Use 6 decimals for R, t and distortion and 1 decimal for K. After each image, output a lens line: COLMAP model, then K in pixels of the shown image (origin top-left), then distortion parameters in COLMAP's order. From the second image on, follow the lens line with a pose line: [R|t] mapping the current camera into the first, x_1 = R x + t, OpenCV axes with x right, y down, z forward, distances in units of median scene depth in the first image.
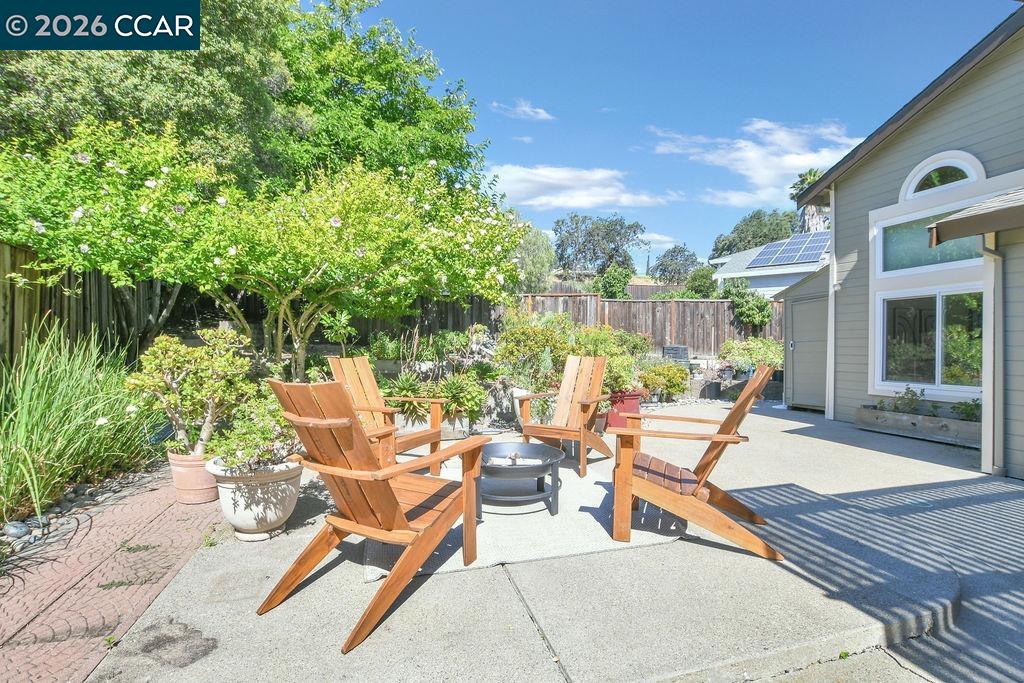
lens RADIAL K [[484.0, 0, 509.4], [0, 484.0, 341.4], [0, 0, 1]] dist [-0.024020, -0.000531]
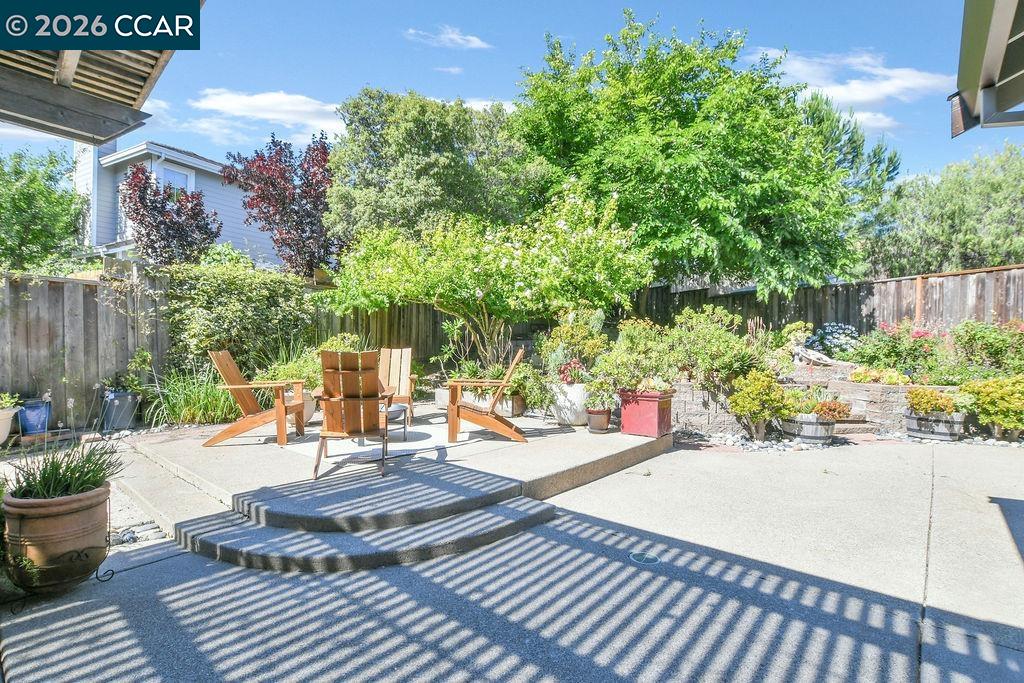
lens RADIAL K [[484.0, 0, 509.0], [0, 484.0, 342.2], [0, 0, 1]] dist [-0.024020, -0.000531]
pose [[0.571766, 0.011685, -0.820333, 1.564395], [-0.010765, 0.999919, 0.006739, 0.001766], [0.820346, 0.004978, 0.571846, 0.452065]]
